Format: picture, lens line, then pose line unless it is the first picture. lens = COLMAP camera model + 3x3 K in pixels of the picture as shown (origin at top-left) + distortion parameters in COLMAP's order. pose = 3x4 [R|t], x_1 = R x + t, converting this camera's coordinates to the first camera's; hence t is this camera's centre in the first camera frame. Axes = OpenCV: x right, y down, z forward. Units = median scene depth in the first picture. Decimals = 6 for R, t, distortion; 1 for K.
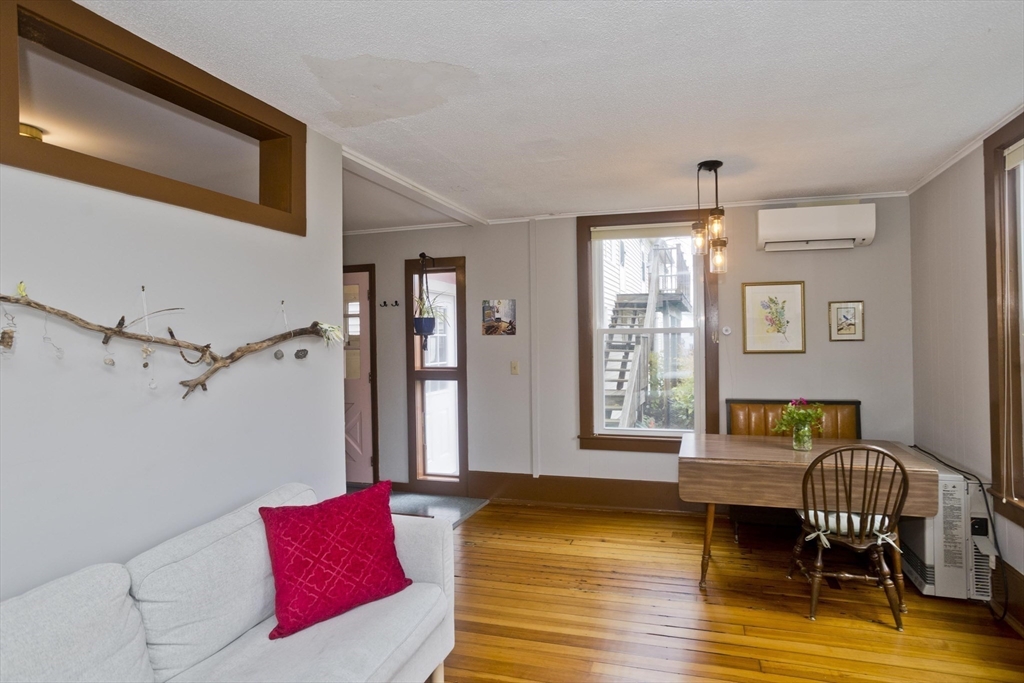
lens RADIAL K [[538.2, 0, 597.6], [0, 538.2, 329.4], [0, 0, 1]] dist [-0.055170, 0.051001]
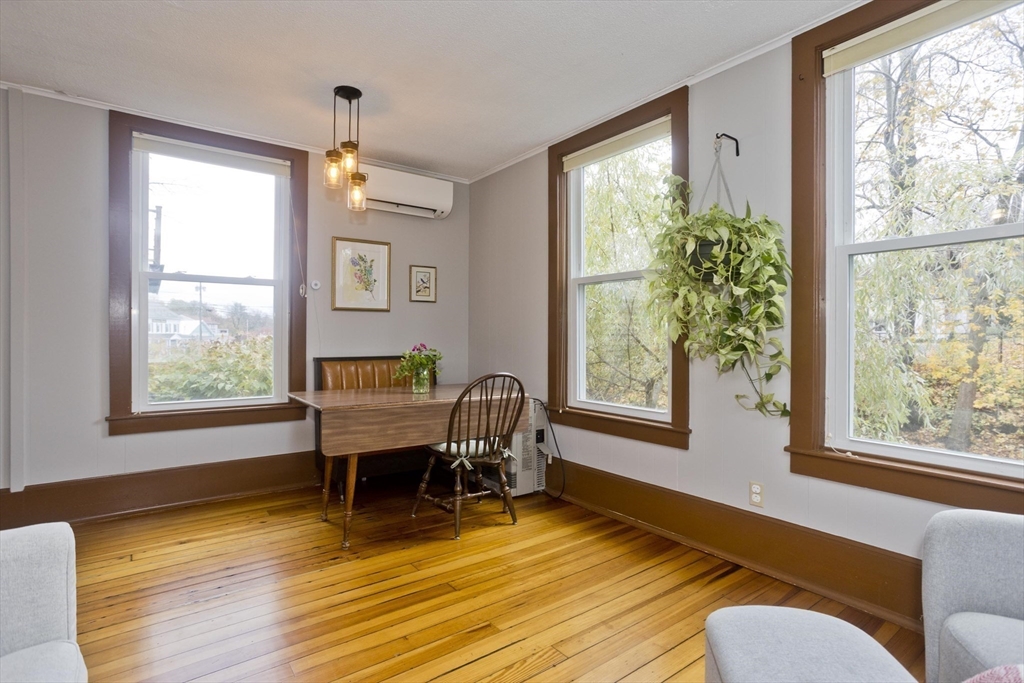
lens RADIAL K [[501.6, 0, 525.5], [0, 501.6, 335.8], [0, 0, 1]] dist [-0.058087, 0.031599]
pose [[0.633378, 0.008379, 0.773797, -0.269528], [-0.014998, 0.999886, 0.001449, 0.115881], [-0.773697, -0.012523, 0.633432, 0.230556]]
